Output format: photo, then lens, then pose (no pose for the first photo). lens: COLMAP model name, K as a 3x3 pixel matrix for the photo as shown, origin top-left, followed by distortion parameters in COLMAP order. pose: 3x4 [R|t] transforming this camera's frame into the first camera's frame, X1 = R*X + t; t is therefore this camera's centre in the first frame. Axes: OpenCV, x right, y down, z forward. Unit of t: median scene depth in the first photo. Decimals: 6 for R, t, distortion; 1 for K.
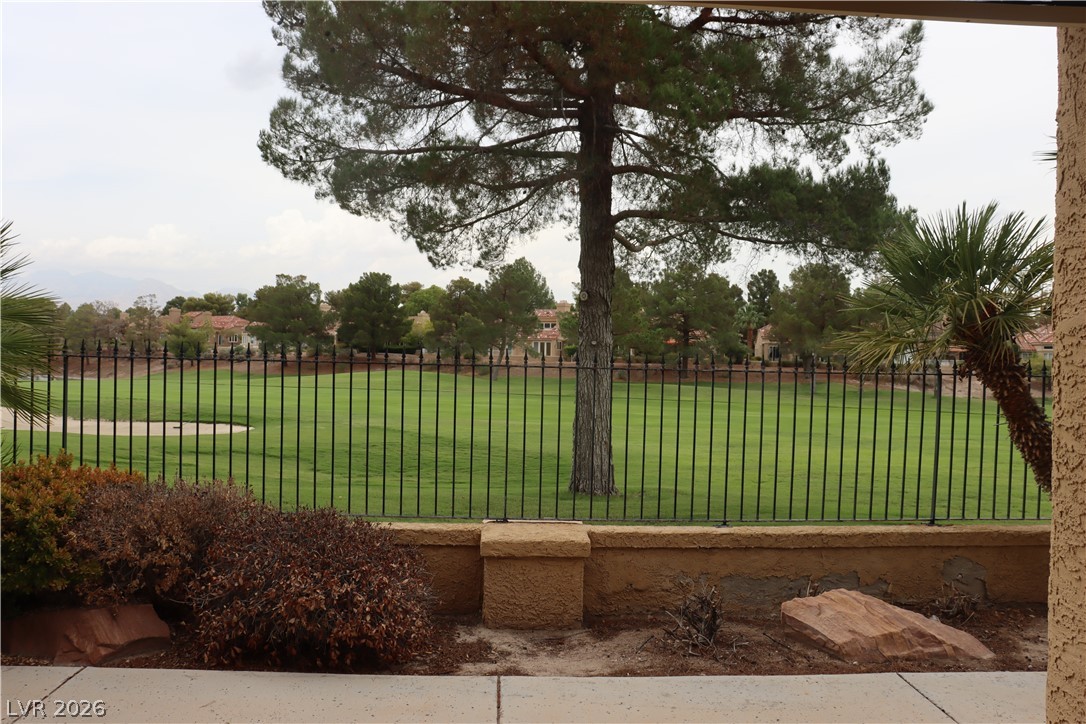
lens RADIAL K [[893.5, 0, 535.1], [0, 893.5, 360.2], [0, 0, 1]] dist [-0.176160, 0.161271]
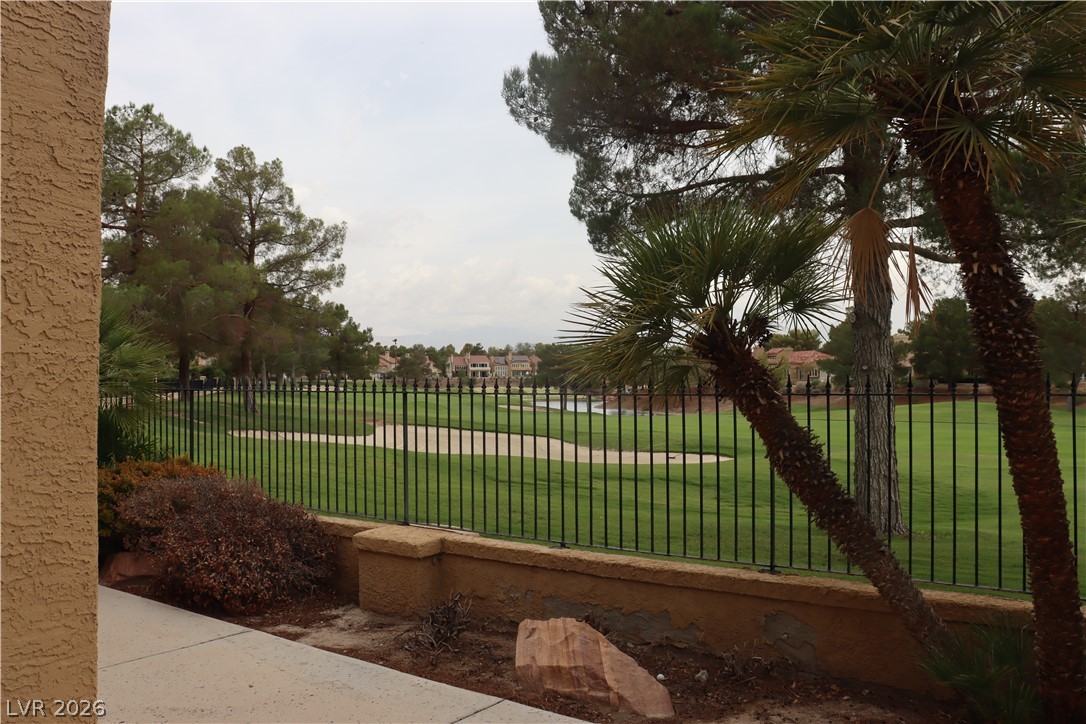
lens RADIAL K [[893.5, 0, 536.7], [0, 893.5, 360.5], [0, 0, 1]] dist [-0.176160, 0.161271]
pose [[0.781730, -0.039328, -0.622376, 0.437472], [0.015186, 0.998914, -0.044046, 0.009548], [0.623432, 0.024981, 0.781478, 0.096191]]
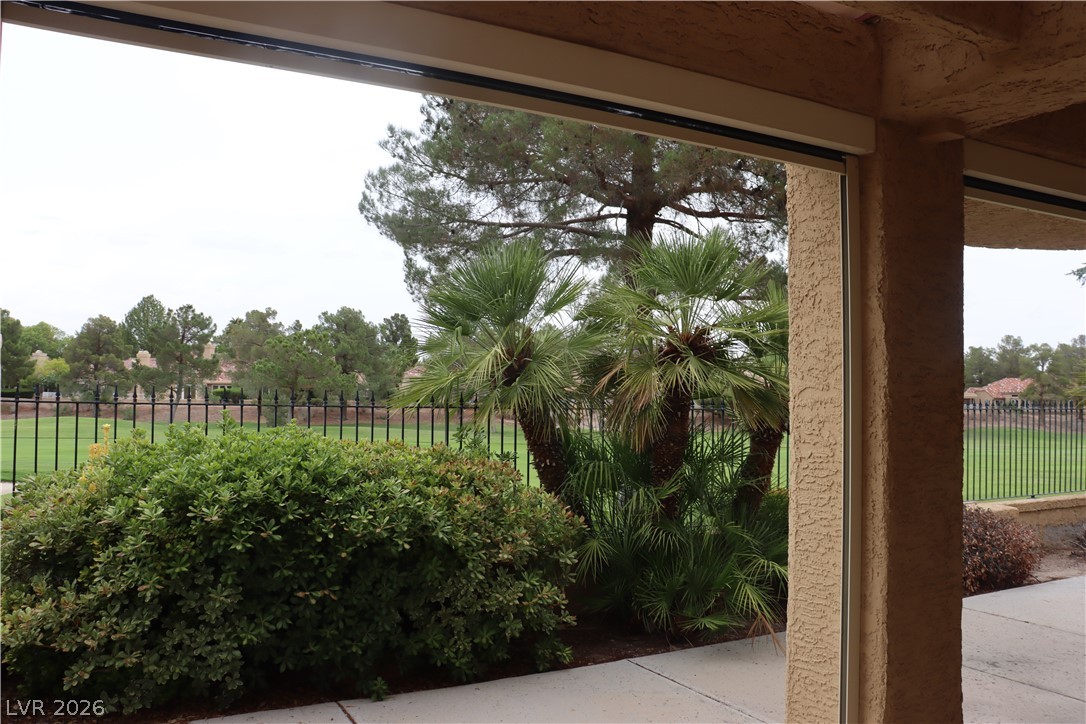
lens RADIAL K [[893.5, 0, 553.8], [0, 893.5, 356.4], [0, 0, 1]] dist [-0.176160, 0.161271]
pose [[0.899531, 0.003757, 0.436841, -0.732613], [0.017764, 0.998821, -0.045170, -0.017259], [-0.436496, 0.048392, 0.898404, -0.068403]]
